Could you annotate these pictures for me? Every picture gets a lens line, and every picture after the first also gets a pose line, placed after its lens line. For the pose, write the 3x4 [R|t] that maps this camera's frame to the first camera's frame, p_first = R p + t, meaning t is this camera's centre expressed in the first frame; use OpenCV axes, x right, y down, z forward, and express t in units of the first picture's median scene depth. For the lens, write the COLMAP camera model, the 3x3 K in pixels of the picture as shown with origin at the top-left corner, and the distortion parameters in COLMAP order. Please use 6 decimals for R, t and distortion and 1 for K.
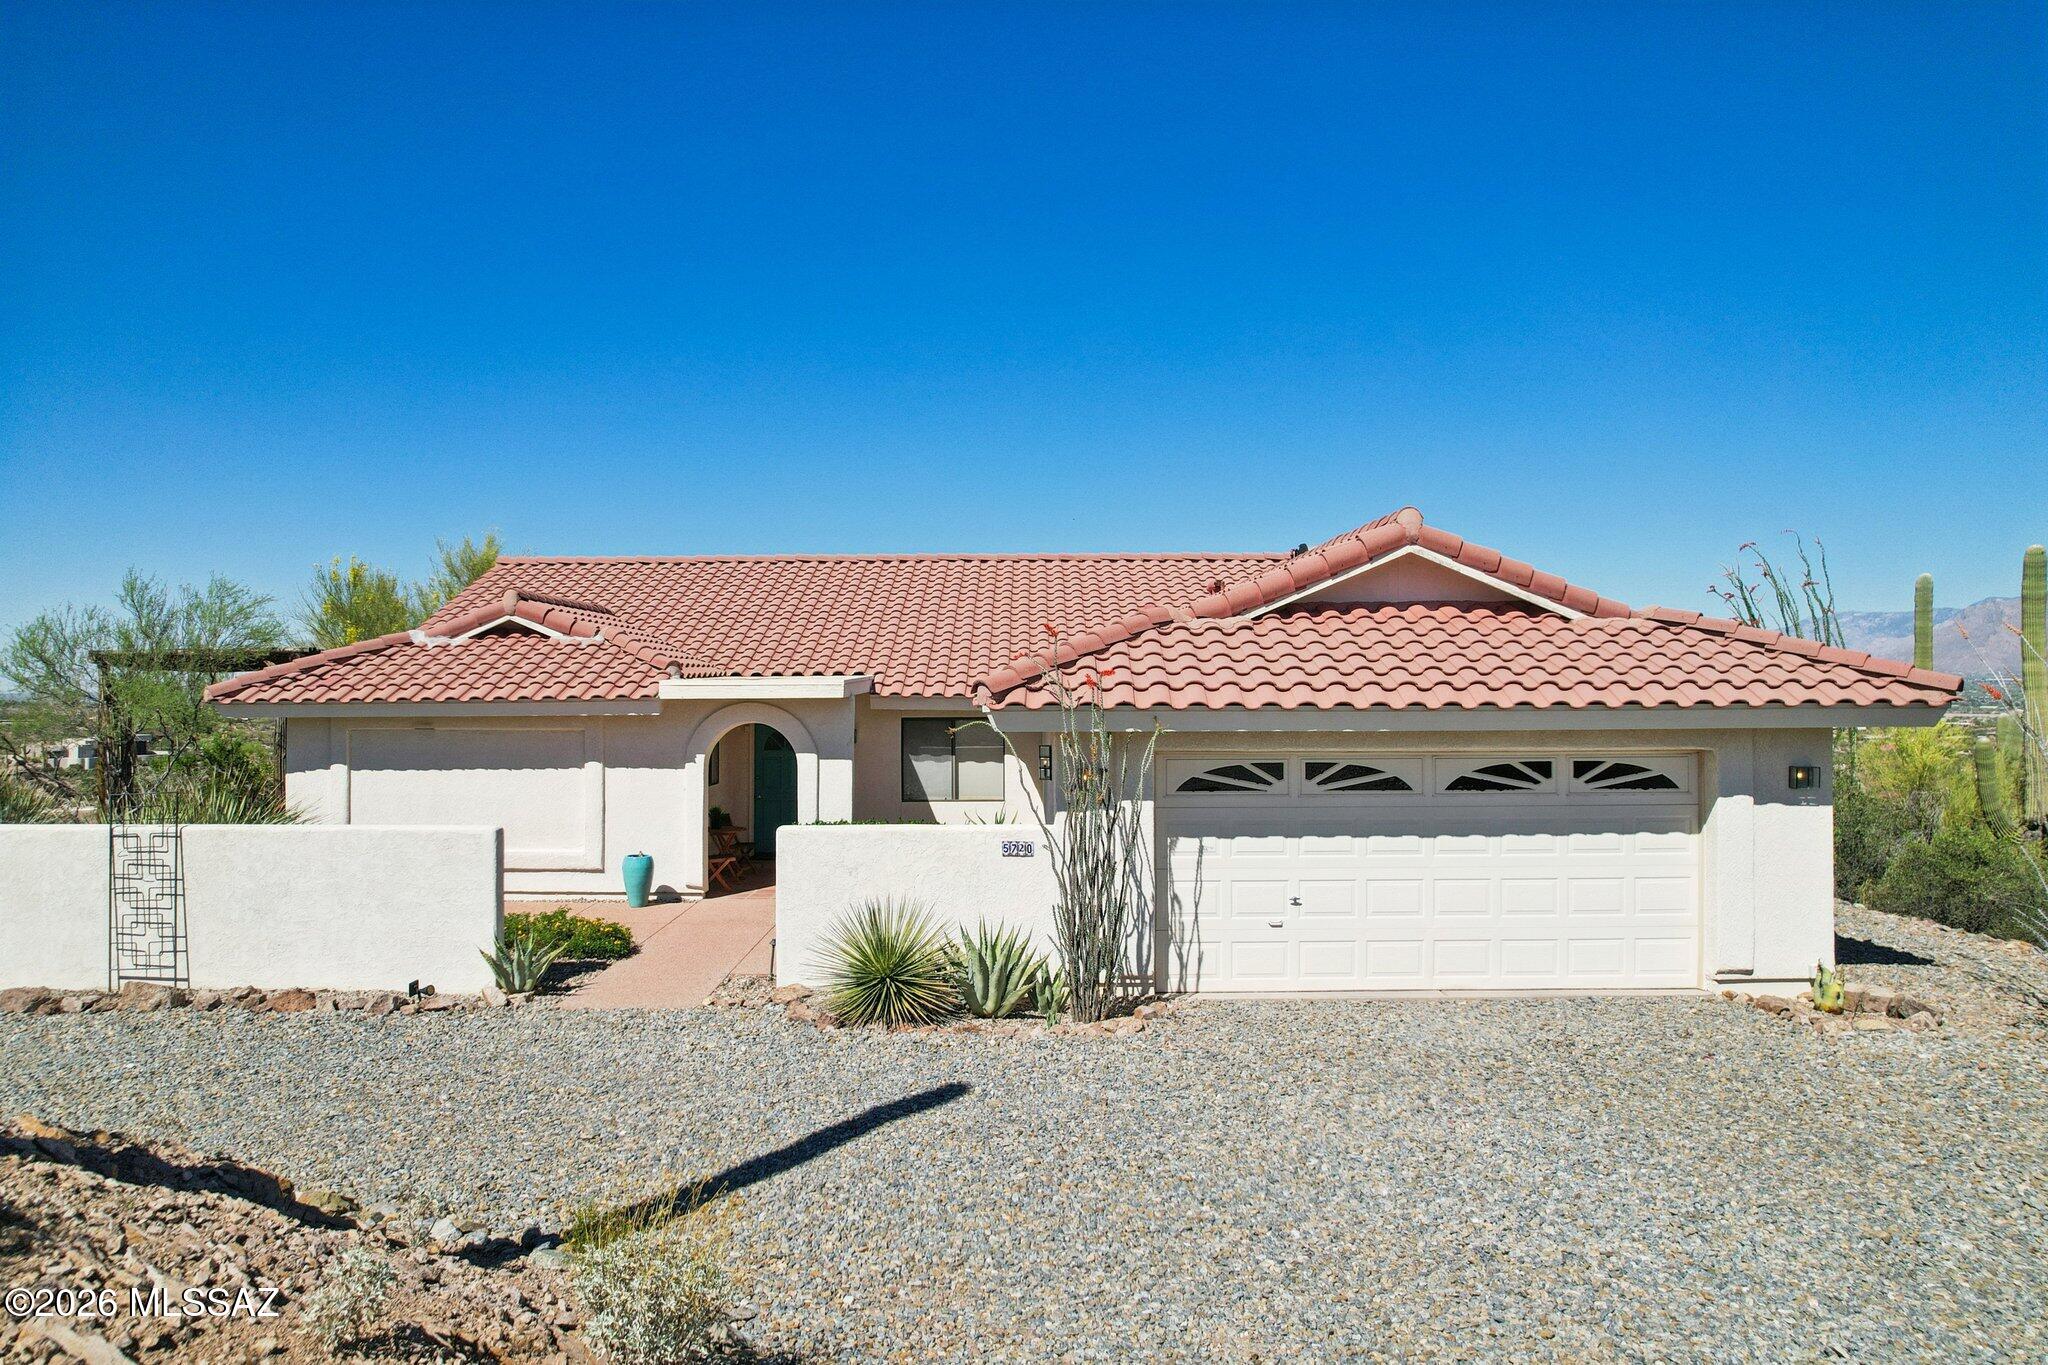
lens RADIAL K [[1282.1, 0, 1012.4], [0, 1282.1, 679.0], [0, 0, 1]] dist [-0.069424, 0.060511]
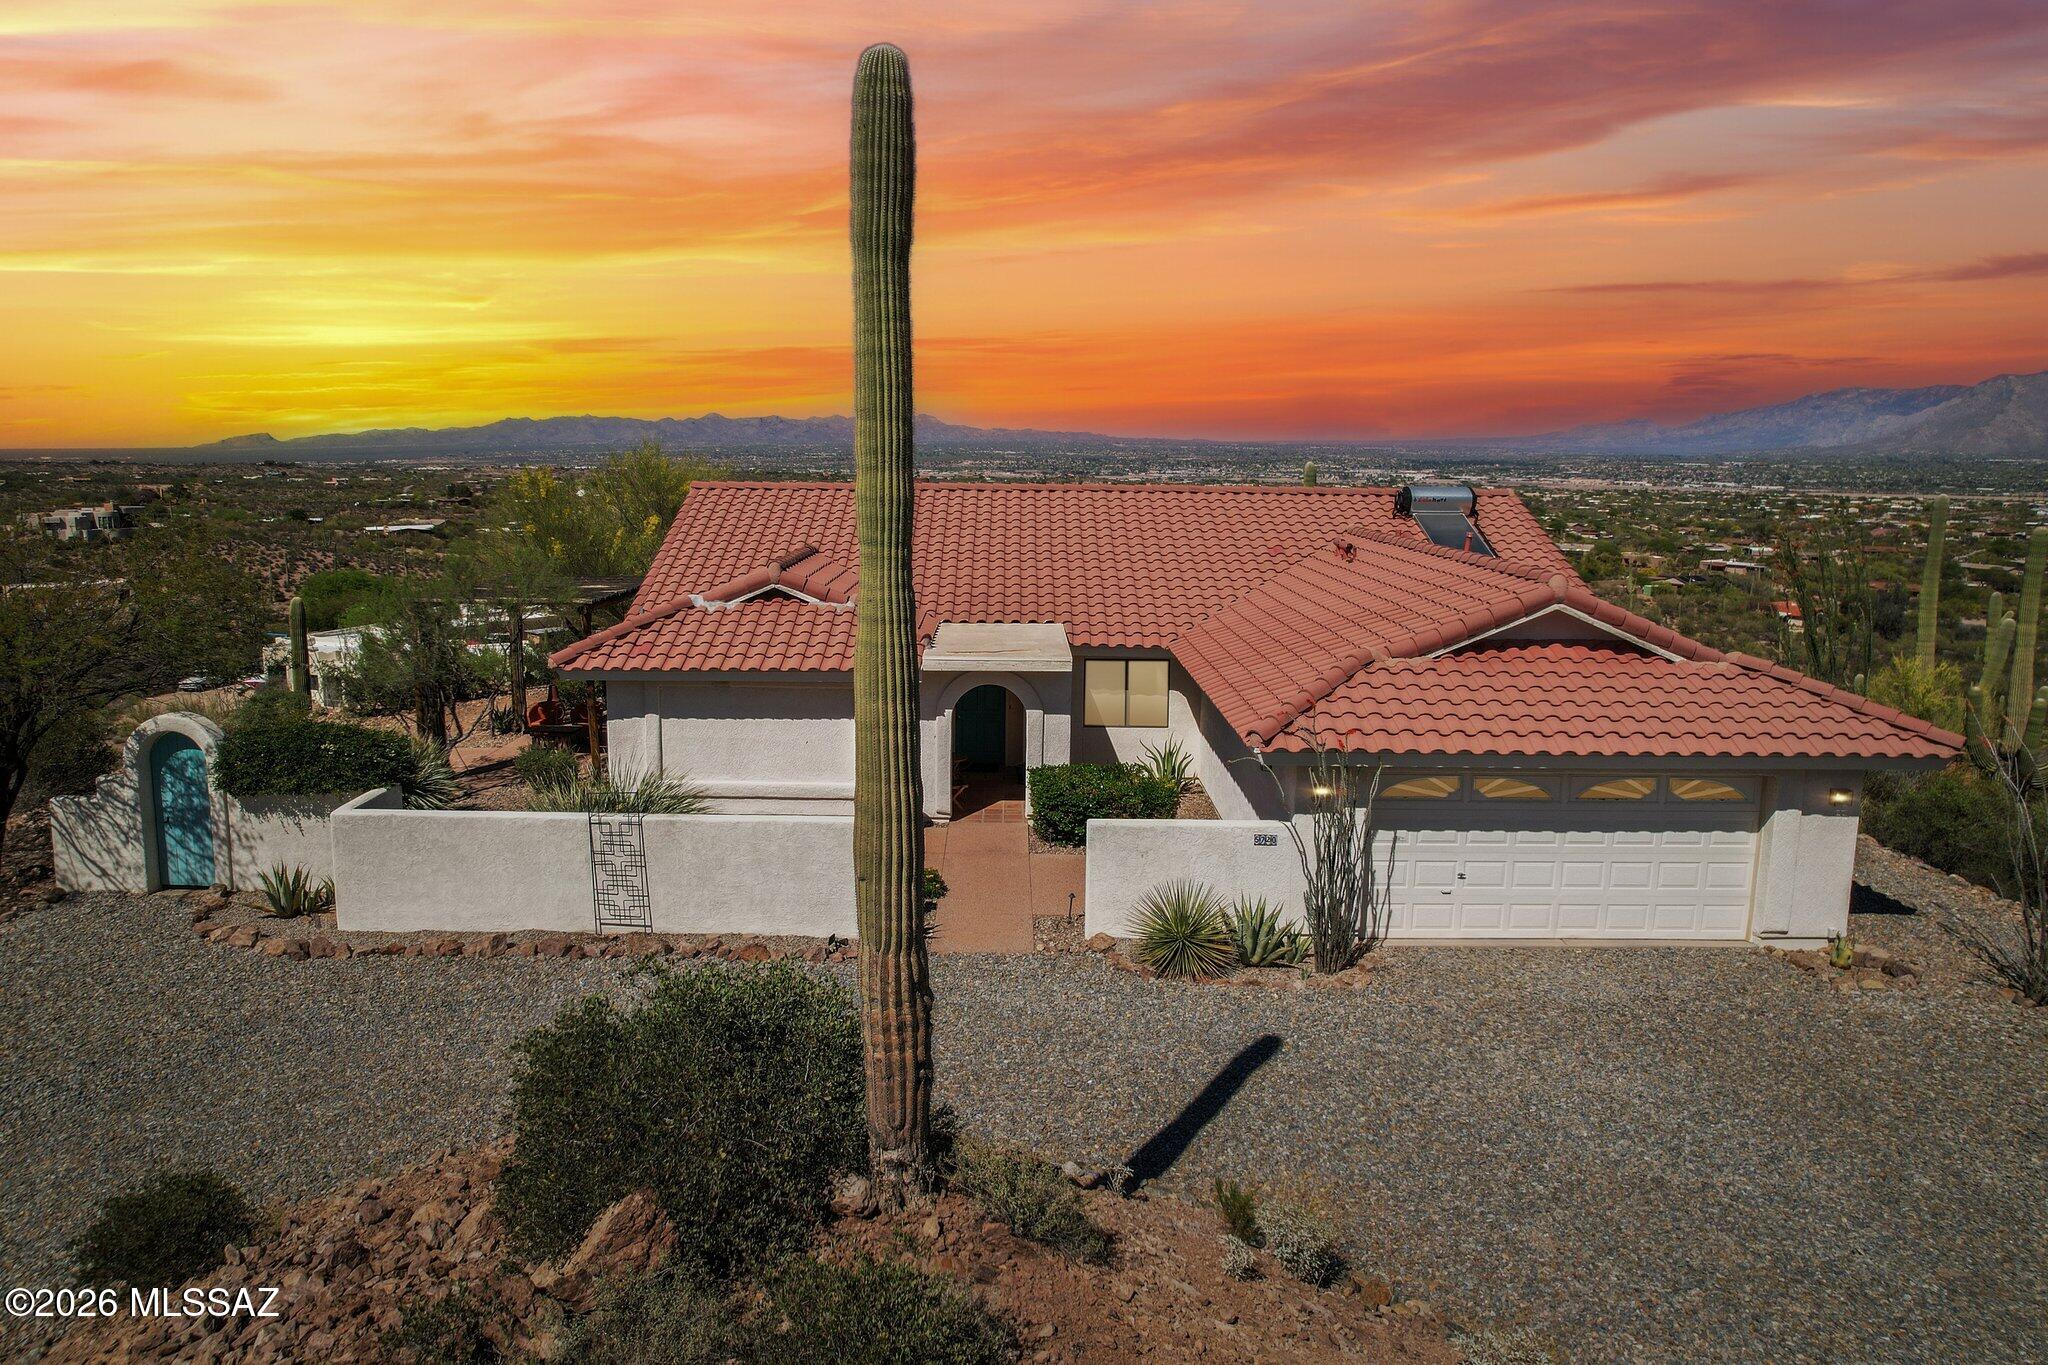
lens RADIAL K [[1292.2, 0, 996.5], [0, 1292.2, 649.6], [0, 0, 1]] dist [-0.064681, 0.054814]
pose [[0.999921, 0.012061, 0.003445, -0.293025], [-0.012454, 0.987321, 0.158245, -0.285355], [-0.001493, -0.158275, 0.987394, -0.332058]]
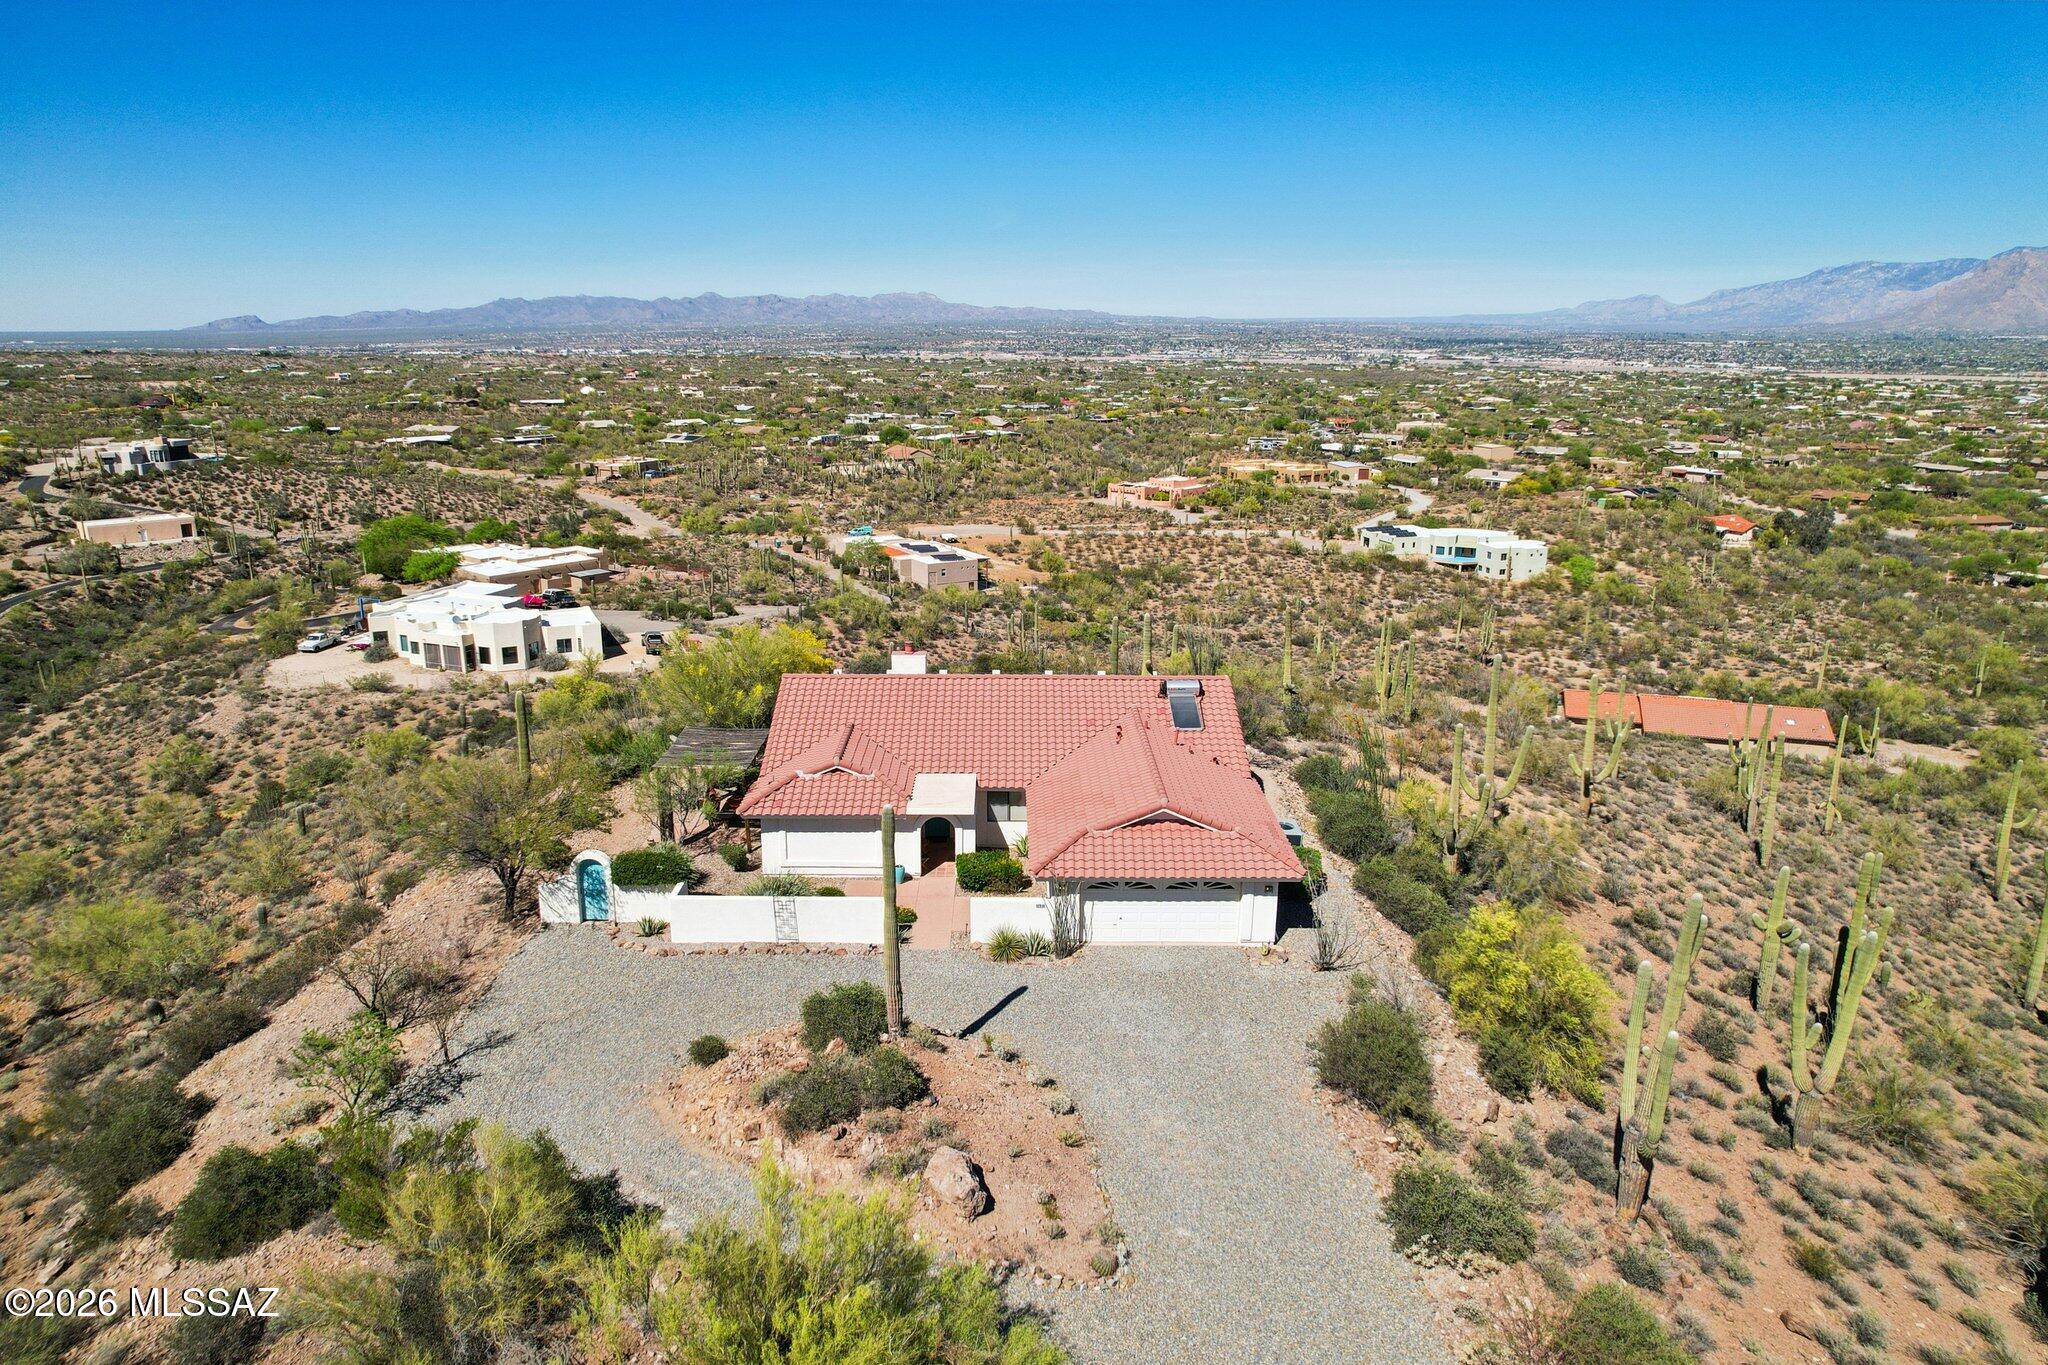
lens RADIAL K [[1282.1, 0, 1012.4], [0, 1282.1, 679.0], [0, 0, 1]] dist [-0.069424, 0.060511]
pose [[0.999886, 0.005216, 0.014138, -0.125427], [-0.008865, 0.962275, 0.271934, -1.419589], [-0.012186, -0.272029, 0.962212, -2.200683]]
